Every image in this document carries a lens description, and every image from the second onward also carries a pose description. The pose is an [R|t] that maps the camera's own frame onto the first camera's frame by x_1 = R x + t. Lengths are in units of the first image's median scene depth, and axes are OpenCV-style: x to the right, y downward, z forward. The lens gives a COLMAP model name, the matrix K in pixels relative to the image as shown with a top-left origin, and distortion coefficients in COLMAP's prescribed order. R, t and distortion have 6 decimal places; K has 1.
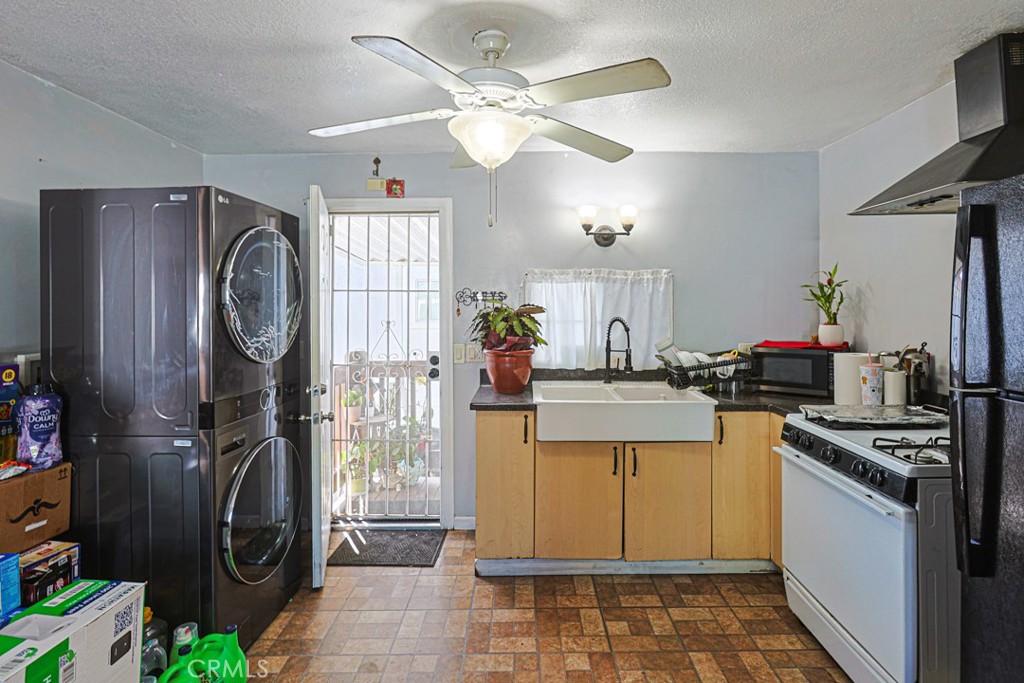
lens RADIAL K [[508.6, 0, 520.7], [0, 508.6, 305.7], [0, 0, 1]] dist [-0.002918, 0.000313]
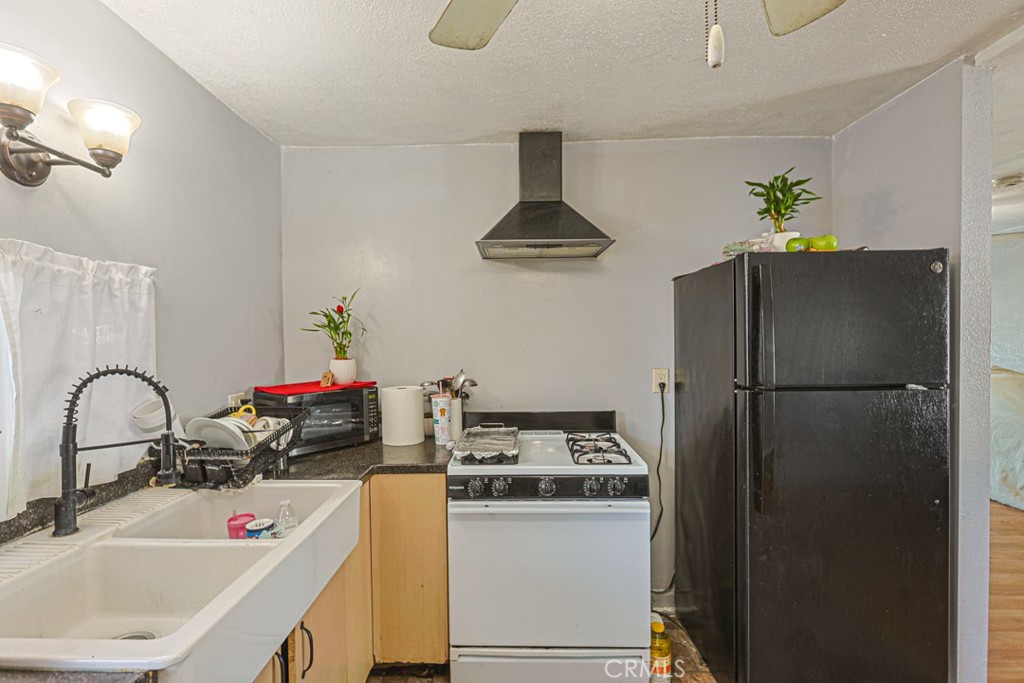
lens RADIAL K [[495.4, 0, 507.0], [0, 495.4, 344.7], [0, 0, 1]] dist [-0.004358, -0.000260]
pose [[0.011555, -0.015441, 0.999814, -0.249280], [0.009703, 0.999835, 0.015329, 0.002838], [-0.999886, 0.009524, 0.011703, 0.772457]]
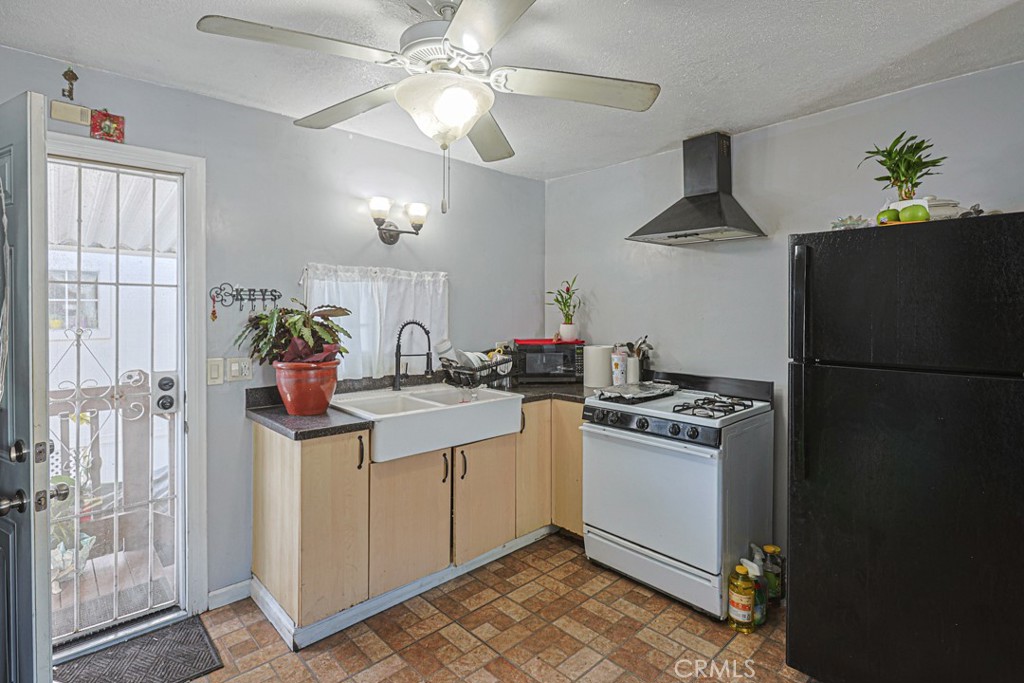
lens RADIAL K [[510.0, 0, 502.8], [0, 510.0, 313.6], [0, 0, 1]] dist [-0.003730, -0.000338]
pose [[0.732403, -0.001639, 0.680870, -0.389330], [-0.004335, 0.999966, 0.007071, 0.003819], [-0.680858, -0.008131, 0.732371, 0.211940]]
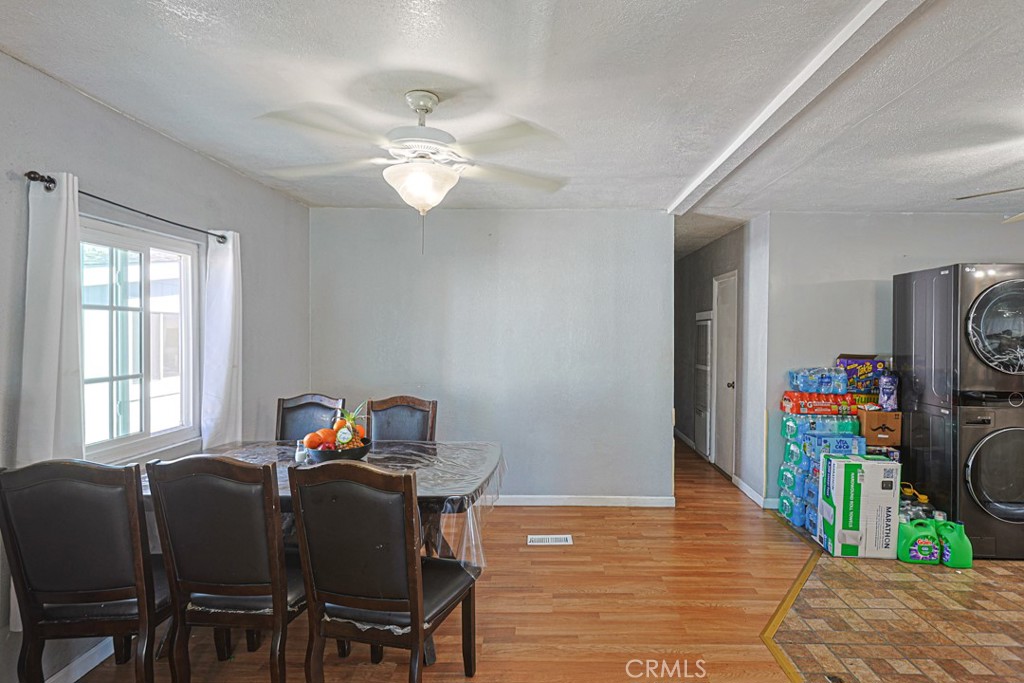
lens RADIAL K [[512.9, 0, 554.9], [0, 512.9, 329.6], [0, 0, 1]] dist [-0.000815, 0.000641]
pose [[0.011990, 0.002953, -0.999924, 0.781618], [-0.008753, 0.999958, 0.002848, -0.005150], [0.999890, 0.008718, 0.012015, -0.270436]]
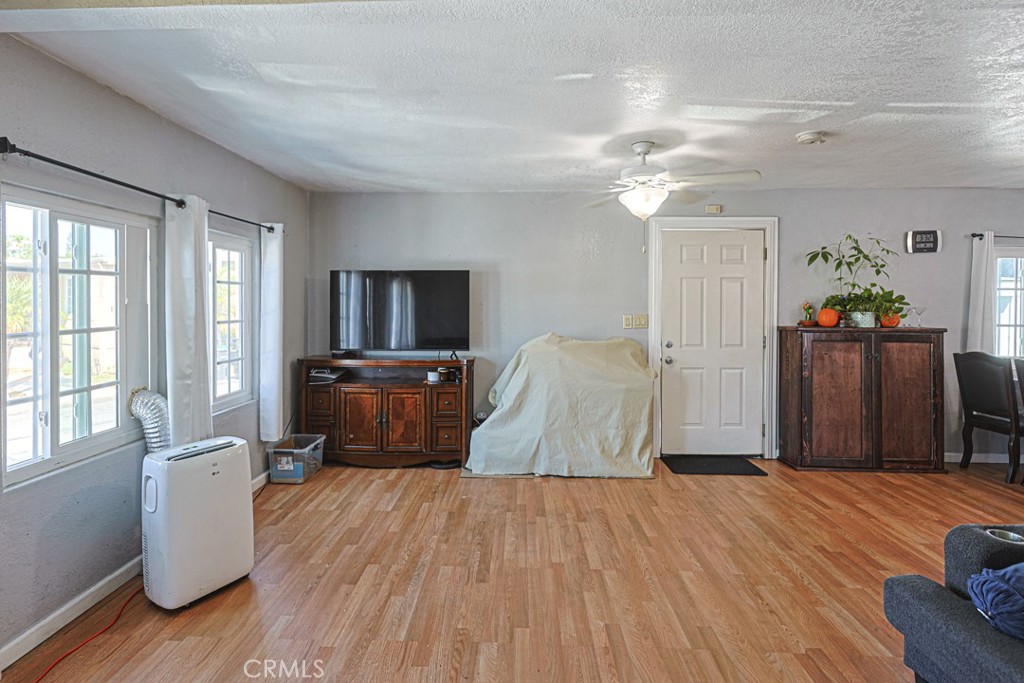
lens RADIAL K [[512.3, 0, 491.9], [0, 512.3, 303.2], [0, 0, 1]] dist [-0.001926, 0.000222]
pose [[-0.999105, -0.006461, 0.041803, 1.566376], [-0.005952, 0.999907, 0.012278, 0.003306], [-0.041878, 0.012018, -0.999050, 0.752267]]
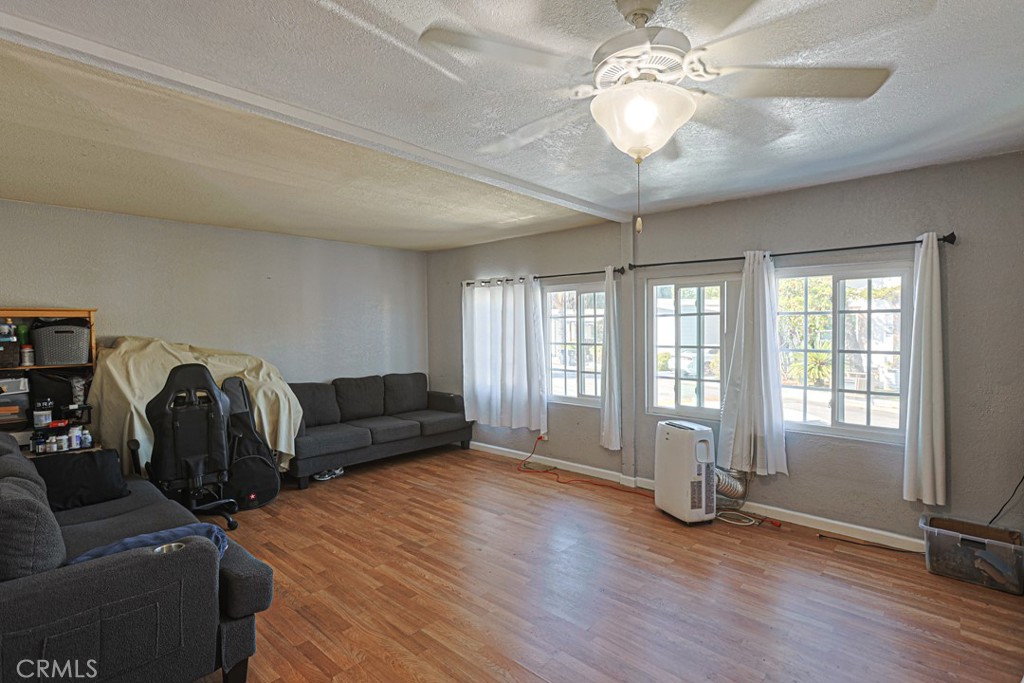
lens RADIAL K [[501.2, 0, 510.6], [0, 501.2, 336.6], [0, 0, 1]] dist [-0.002797, 0.000149]
pose [[0.670916, -0.020633, 0.741246, 0.758771], [0.012800, 0.999786, 0.016244, -0.000713], [-0.741423, -0.001410, 0.671037, -0.730091]]
